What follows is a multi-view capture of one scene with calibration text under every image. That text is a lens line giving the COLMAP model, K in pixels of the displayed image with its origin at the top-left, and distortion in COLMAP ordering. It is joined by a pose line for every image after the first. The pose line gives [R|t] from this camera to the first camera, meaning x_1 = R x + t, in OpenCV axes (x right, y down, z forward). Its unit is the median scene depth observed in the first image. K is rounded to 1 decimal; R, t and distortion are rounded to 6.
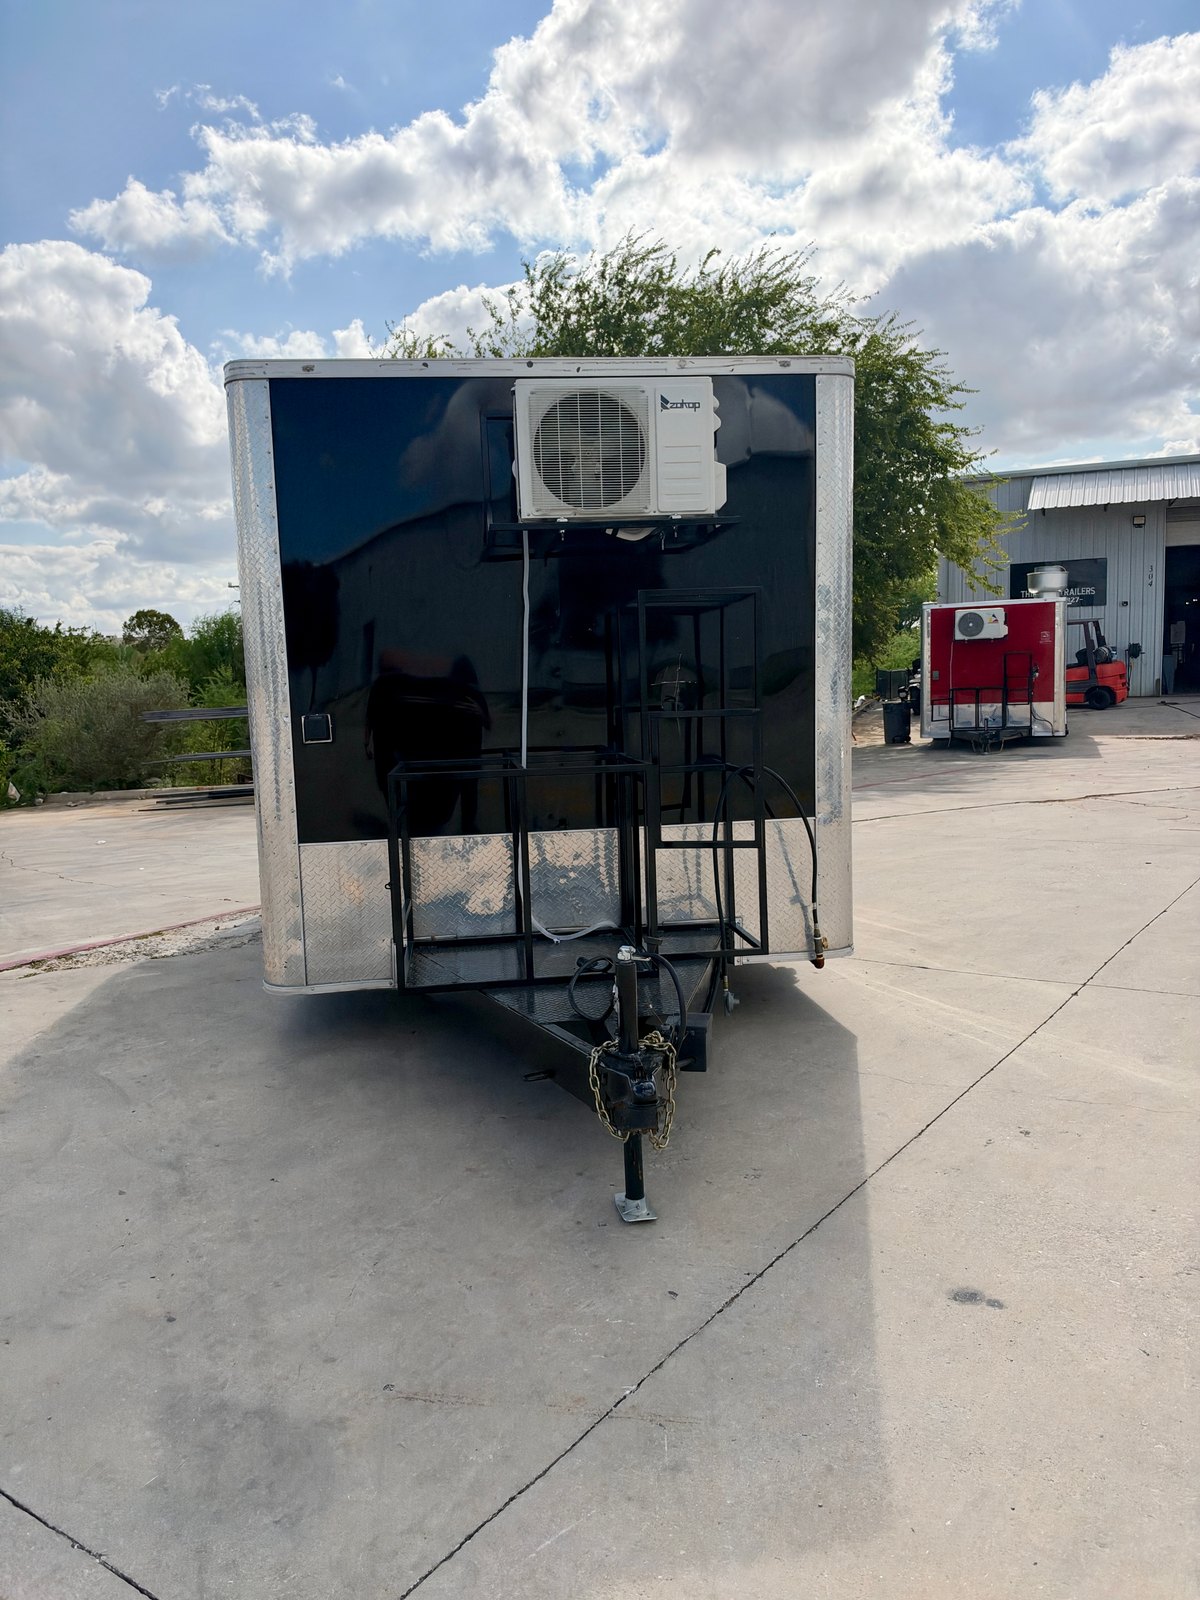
lens RADIAL K [[1166.9, 0, 599.1], [0, 1166.9, 816.1], [0, 0, 1]] dist [0.012482, -0.028555]
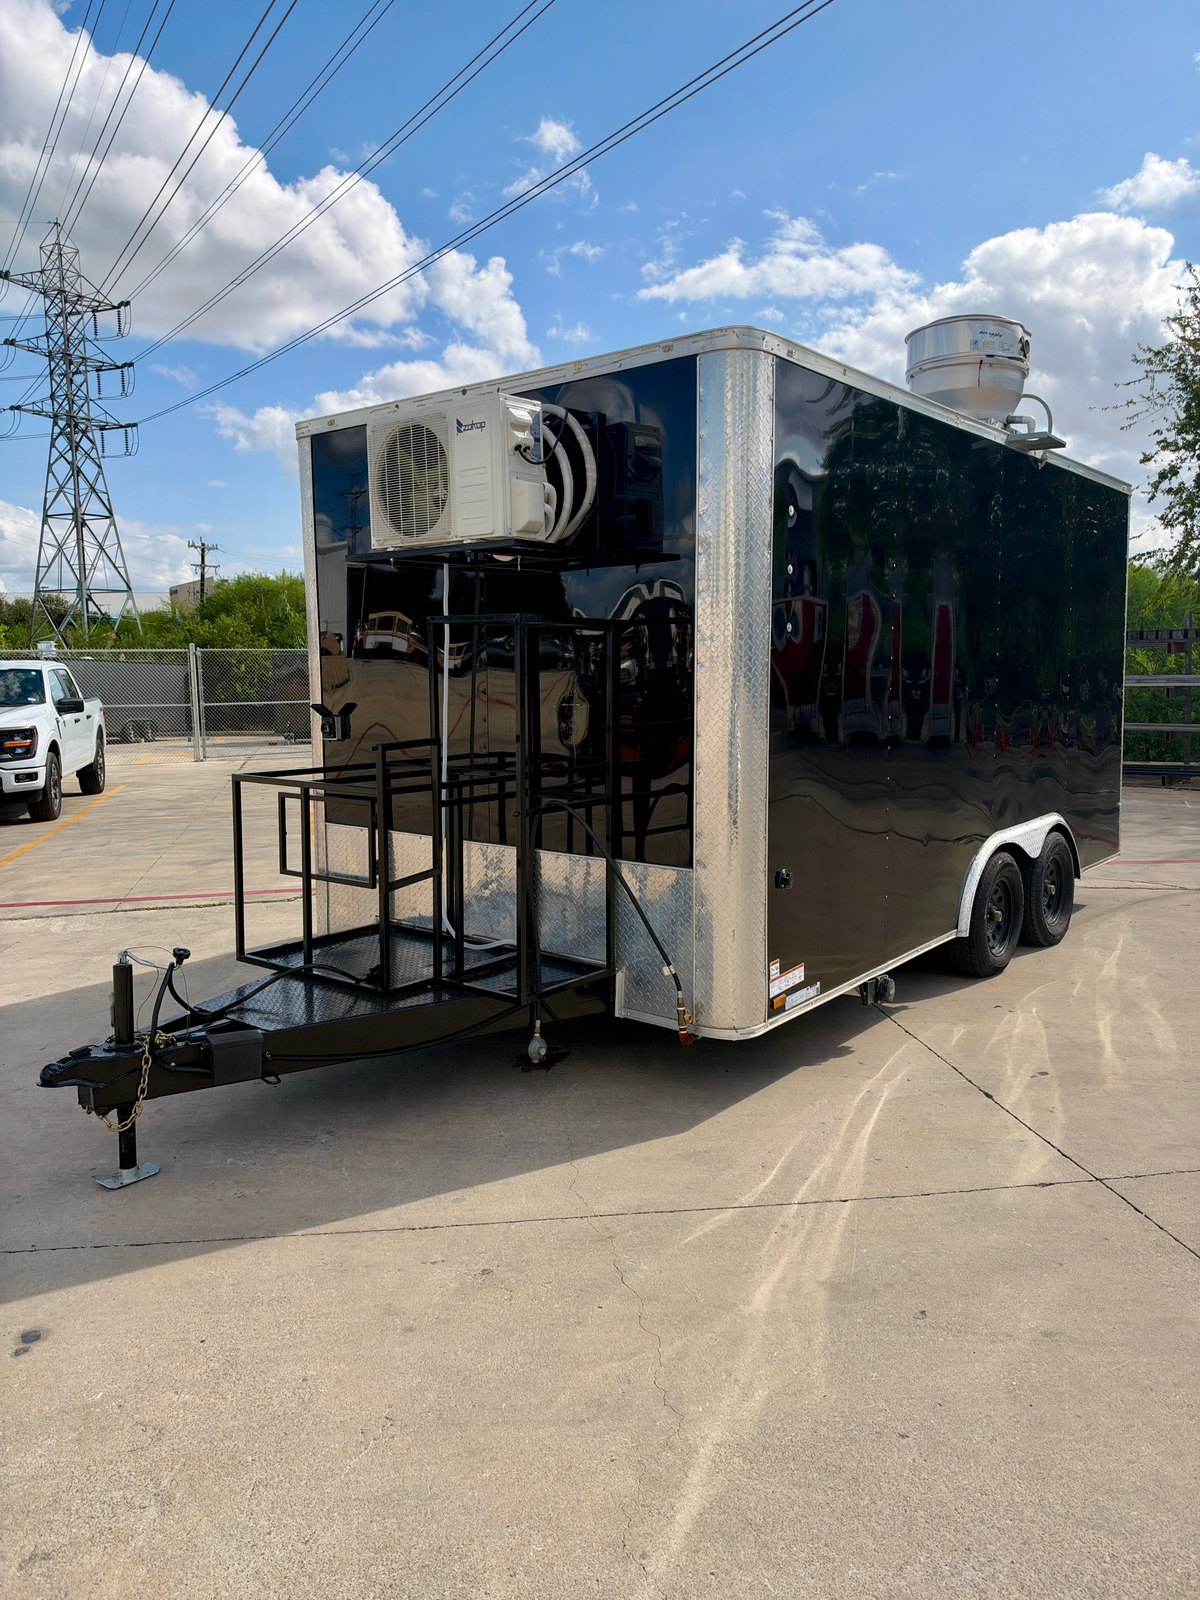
lens RADIAL K [[1166.9, 0, 605.6], [0, 1166.9, 784.7], [0, 0, 1]] dist [0.012482, -0.028555]
pose [[0.682720, 0.099526, -0.723870, 0.749830], [-0.097541, 0.994227, 0.044702, -0.091767], [0.724141, 0.040088, 0.688486, 0.356338]]
